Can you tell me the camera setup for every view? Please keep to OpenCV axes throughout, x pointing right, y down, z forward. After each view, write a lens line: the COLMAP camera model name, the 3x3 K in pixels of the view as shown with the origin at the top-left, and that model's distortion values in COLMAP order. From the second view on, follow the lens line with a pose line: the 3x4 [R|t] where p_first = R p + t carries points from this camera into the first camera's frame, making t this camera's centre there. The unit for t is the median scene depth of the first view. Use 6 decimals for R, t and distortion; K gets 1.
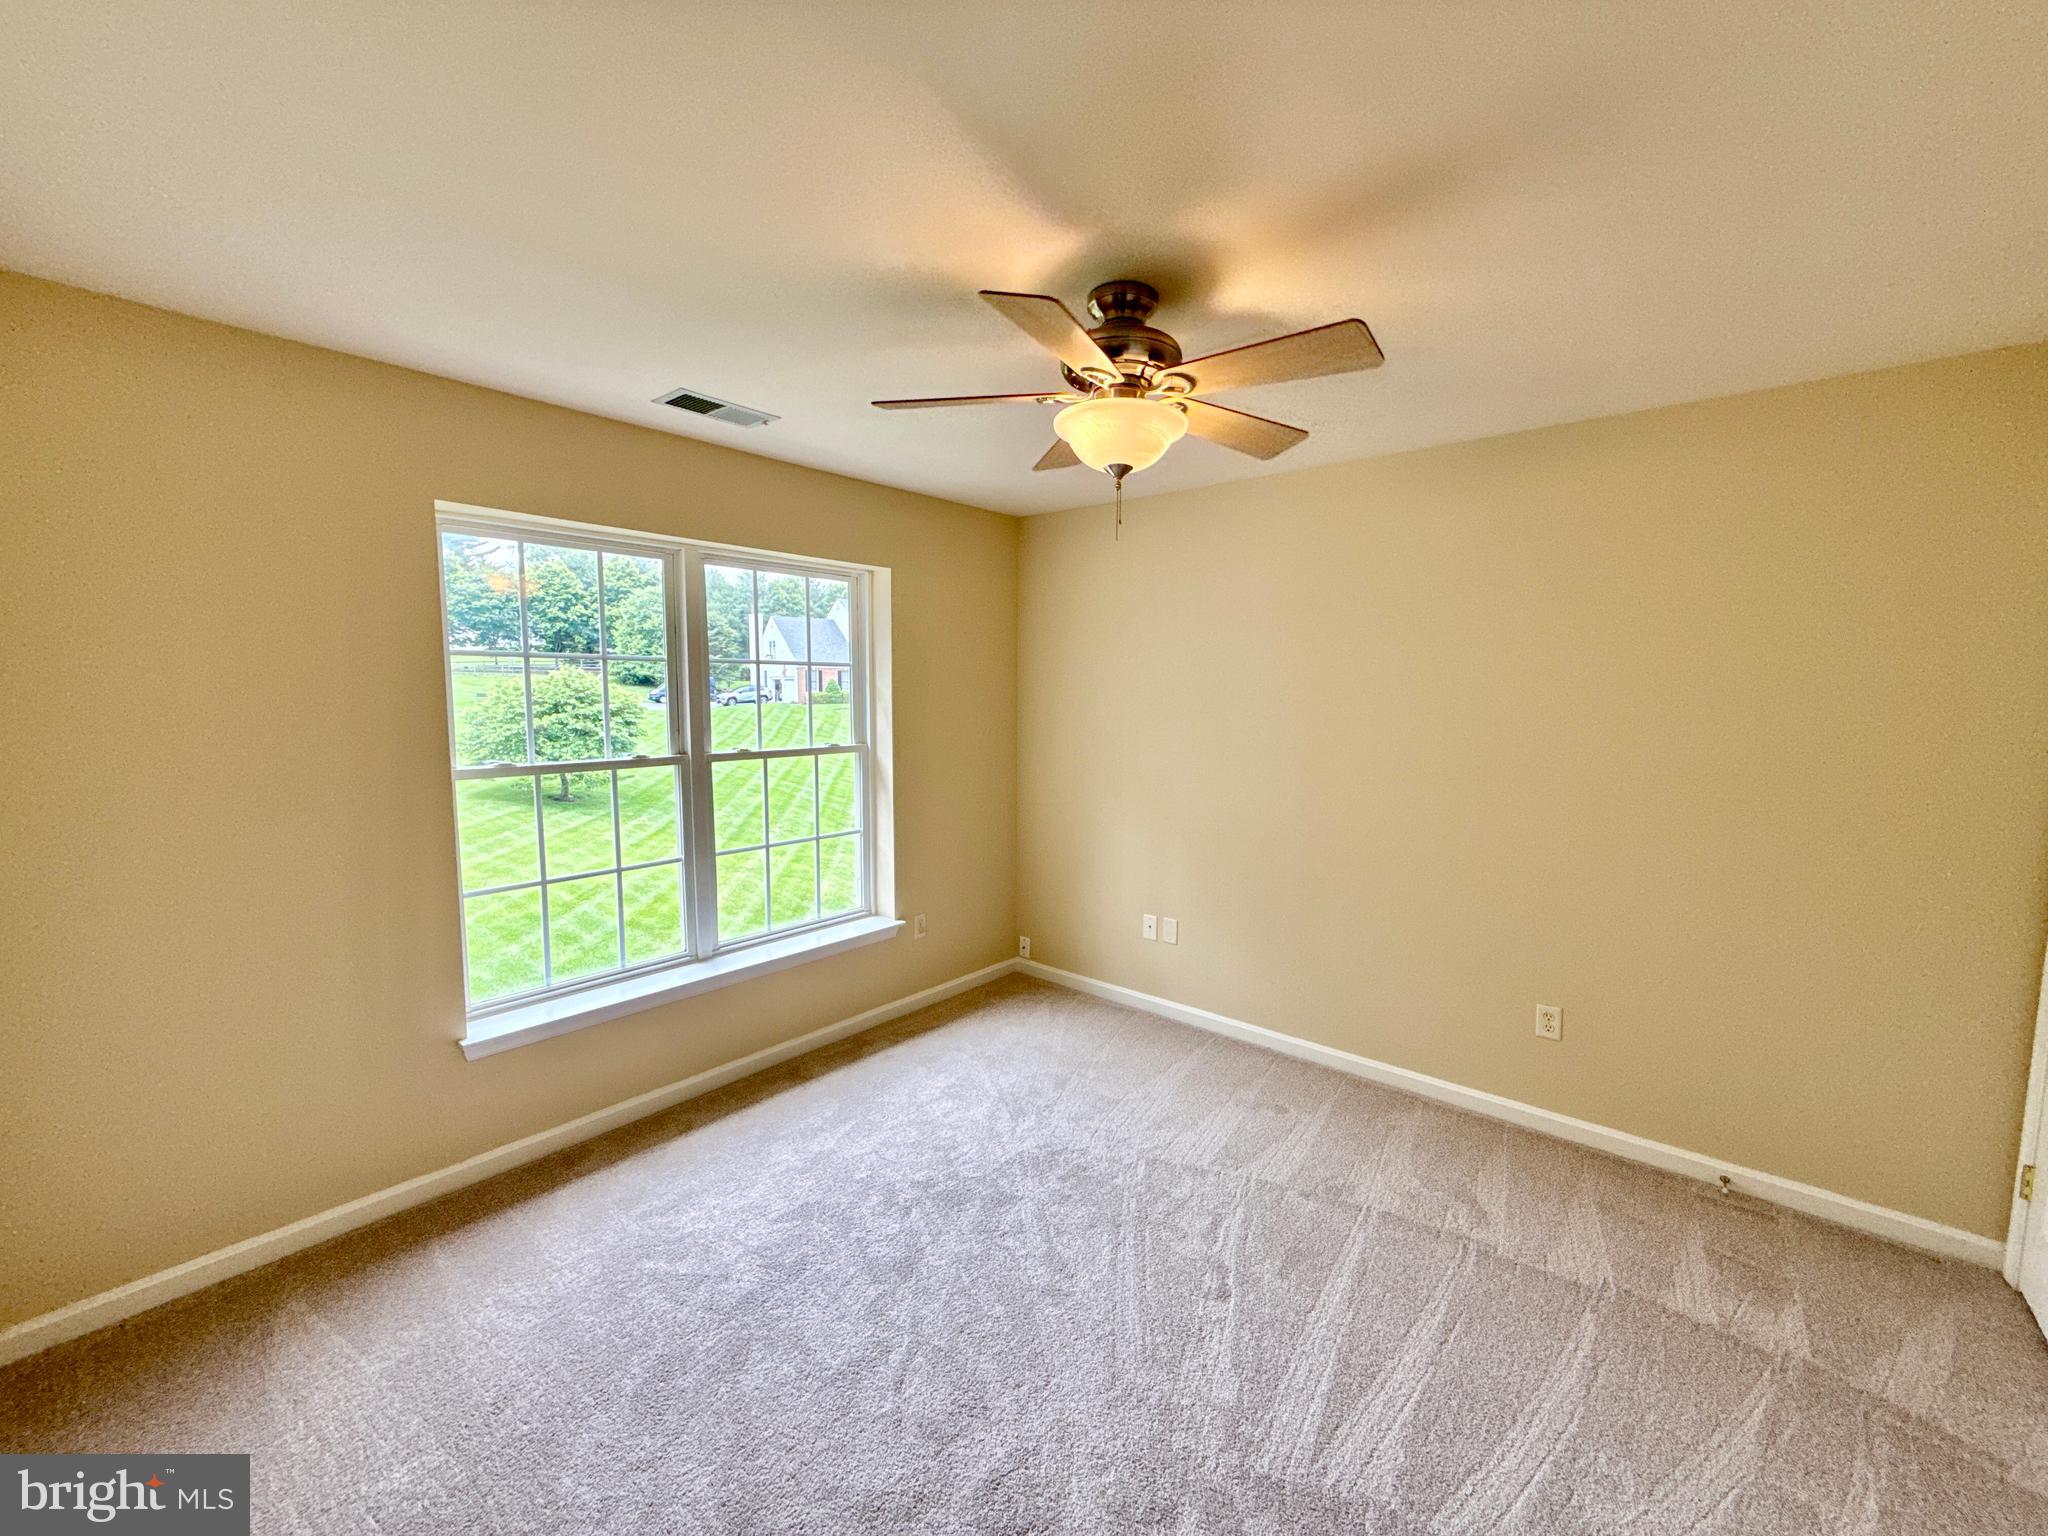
lens RADIAL K [[813.7, 0, 1024.6], [0, 813.7, 771.4], [0, 0, 1]] dist [0.001265, -0.000852]
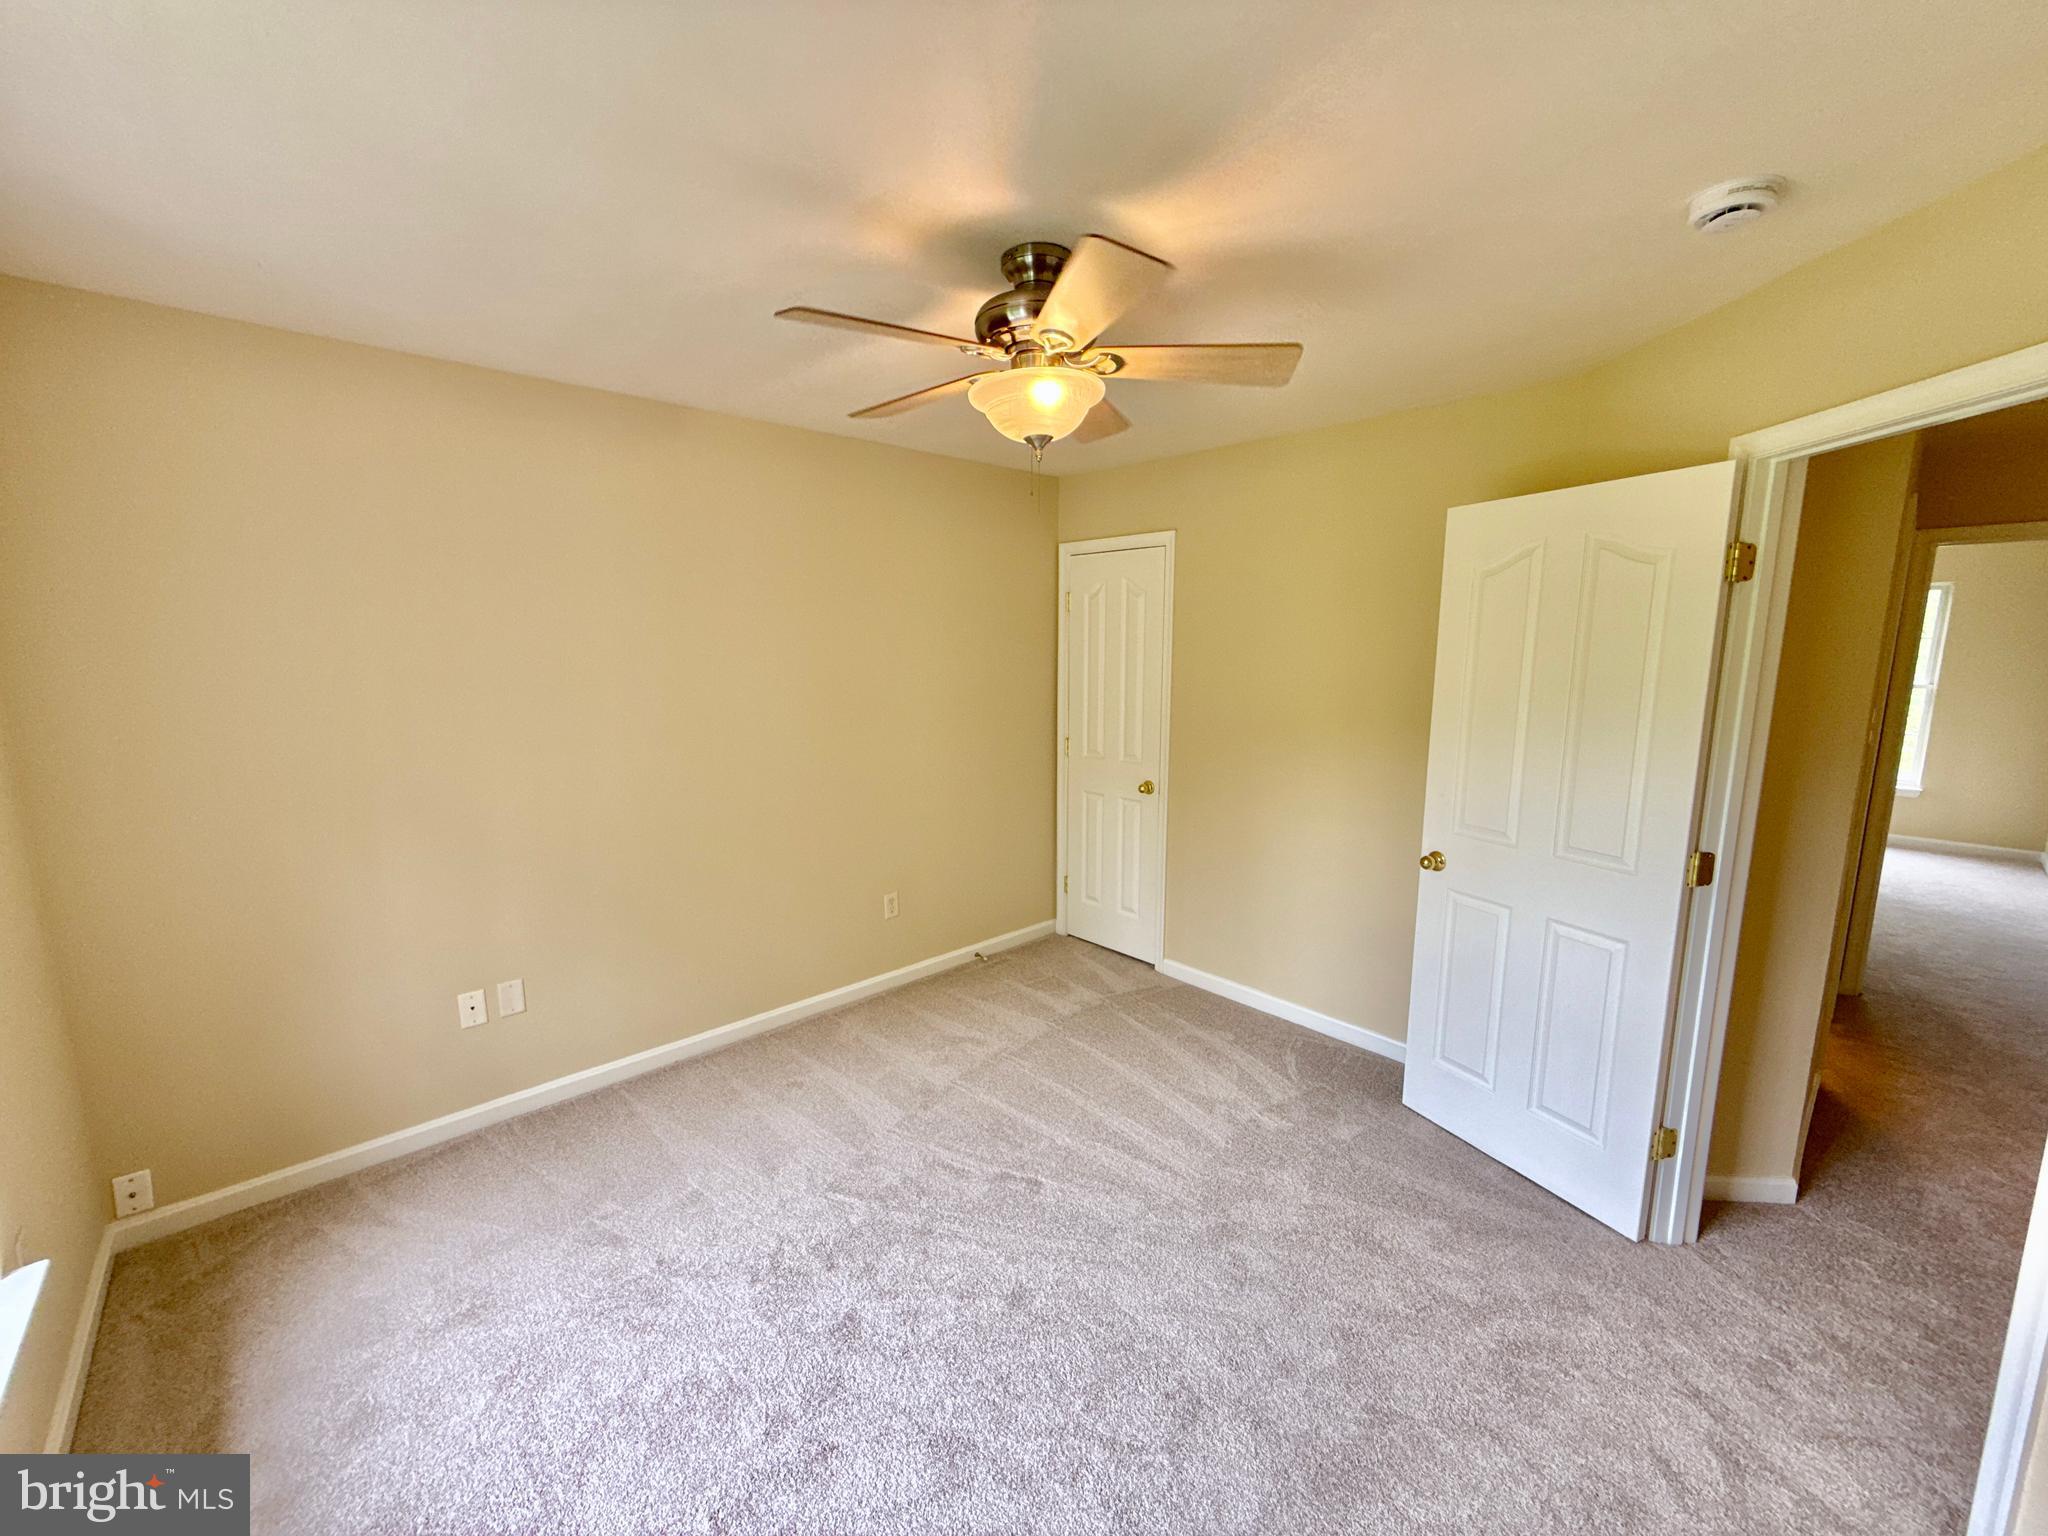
lens RADIAL K [[813.7, 0, 1019.4], [0, 813.7, 765.3], [0, 0, 1]] dist [0.001265, -0.000852]
pose [[0.112462, -0.156241, 0.981296, -0.646801], [0.099455, 0.984371, 0.145333, -0.097062], [-0.988666, 0.081250, 0.126243, 0.652335]]
